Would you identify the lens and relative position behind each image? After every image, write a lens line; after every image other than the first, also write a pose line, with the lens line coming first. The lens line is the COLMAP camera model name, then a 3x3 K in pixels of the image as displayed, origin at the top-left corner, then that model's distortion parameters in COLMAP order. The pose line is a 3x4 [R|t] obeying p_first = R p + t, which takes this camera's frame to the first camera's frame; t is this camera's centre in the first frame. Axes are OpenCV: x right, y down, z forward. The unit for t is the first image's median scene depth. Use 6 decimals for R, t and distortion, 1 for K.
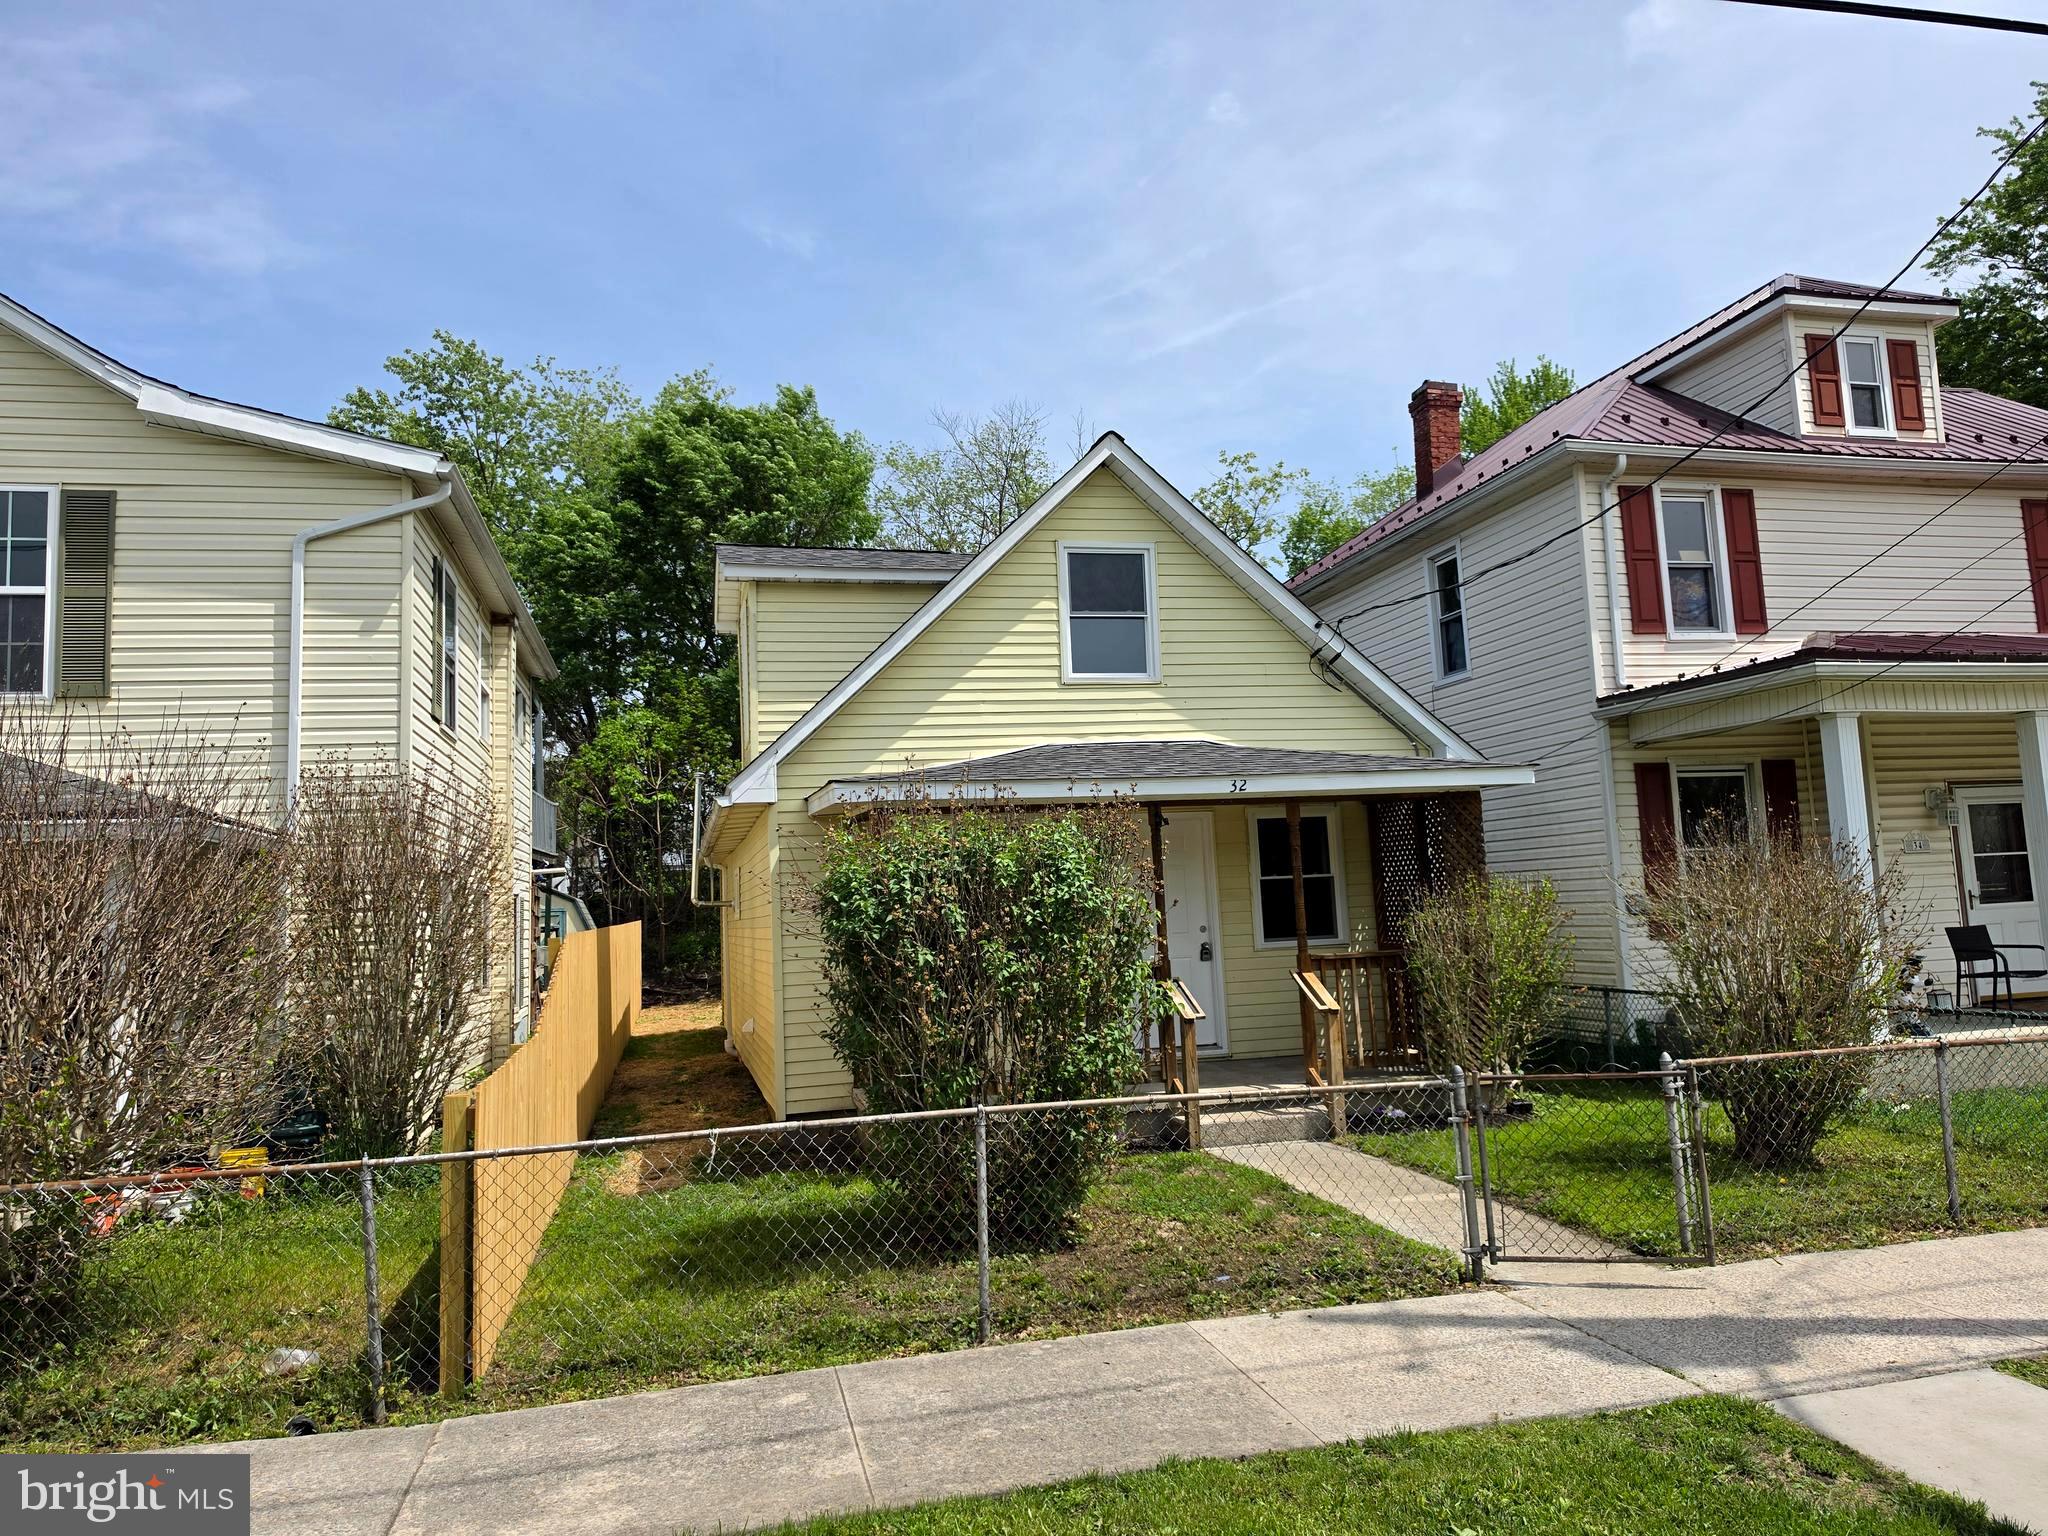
lens RADIAL K [[1452.8, 0, 1050.6], [0, 1452.8, 747.5], [0, 0, 1]] dist [0.046859, -0.064947]
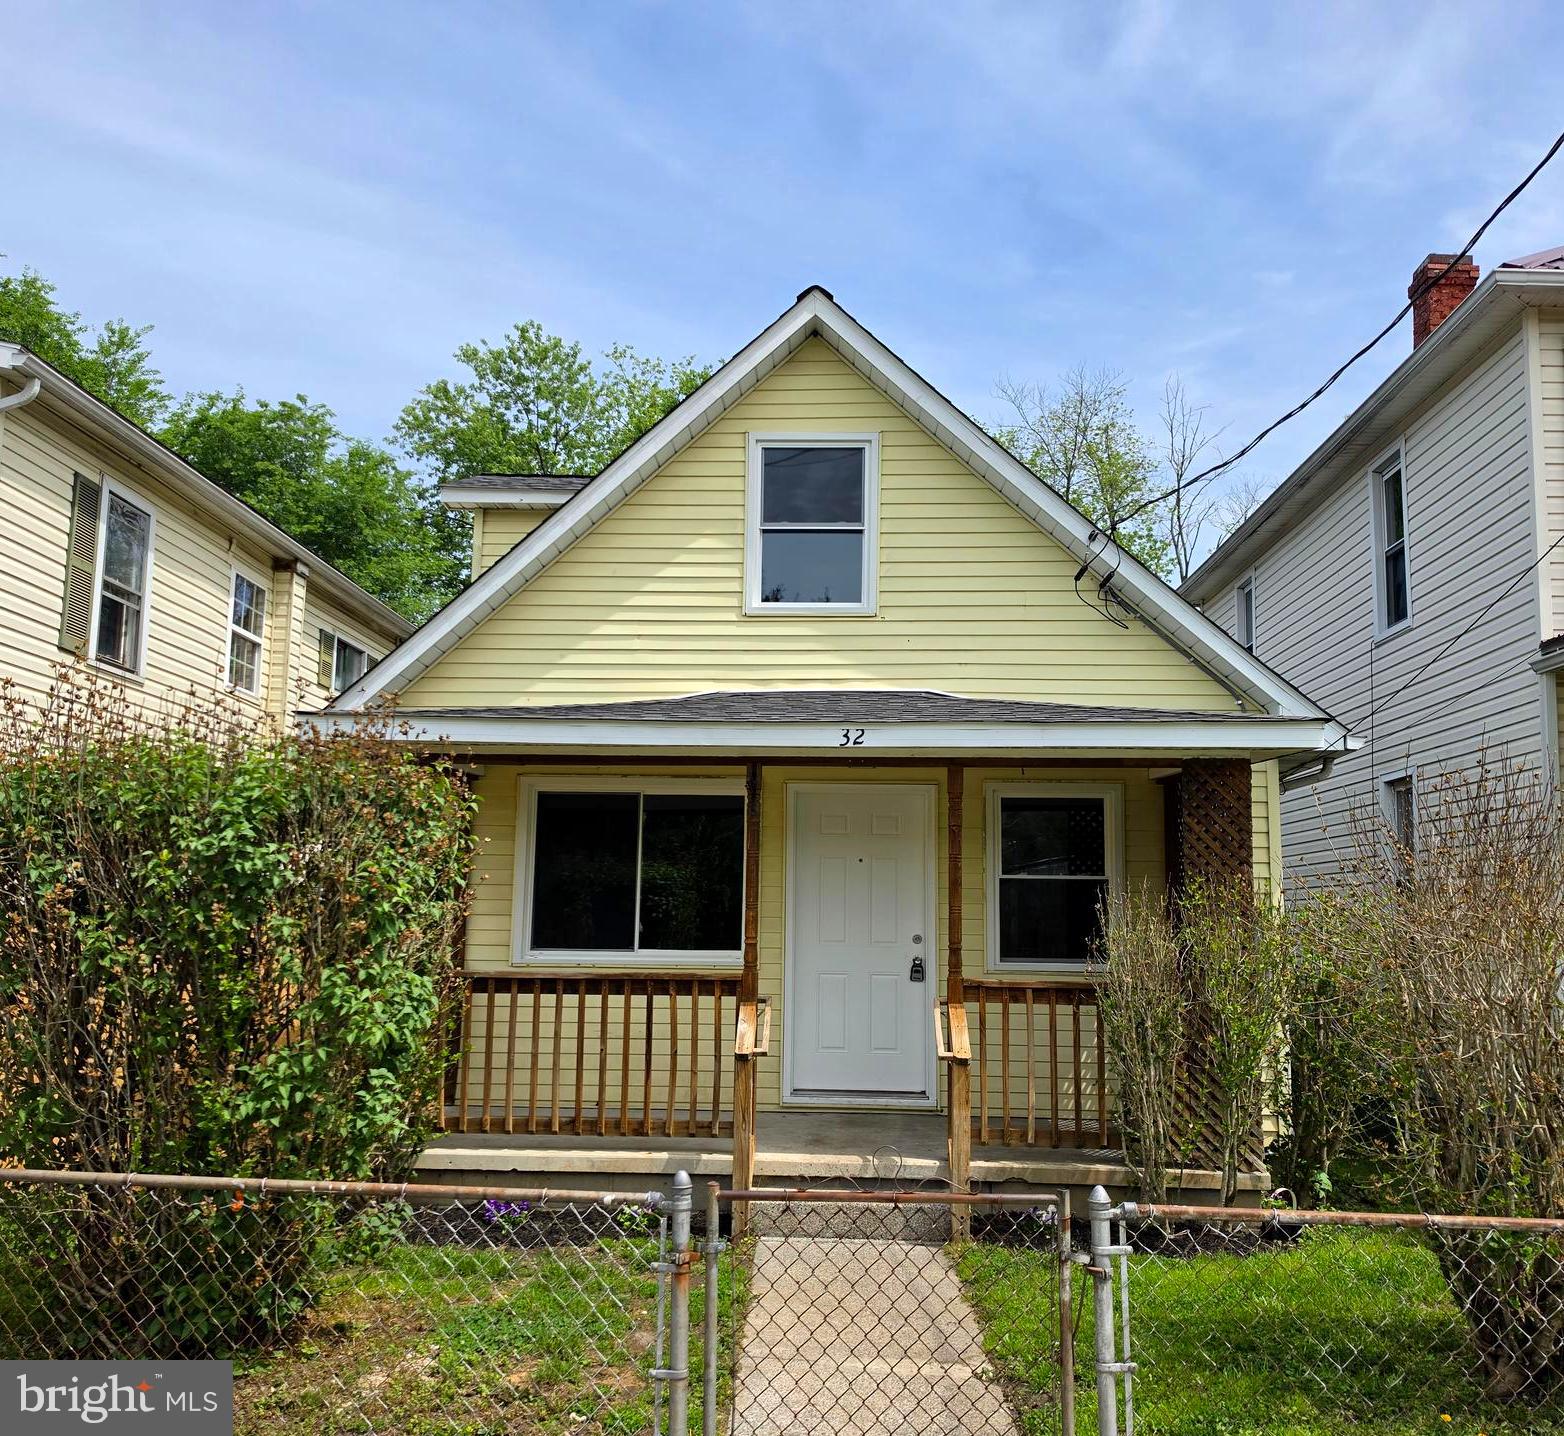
lens RADIAL K [[1453.9, 0, 790.1], [0, 1453.9, 766.3], [0, 0, 1]] dist [0.033623, 0.000000]
pose [[0.955951, 0.027971, -0.292190, 0.270012], [-0.026447, 0.999608, 0.009164, 0.030763], [0.292332, -0.001033, 0.956316, 0.266314]]
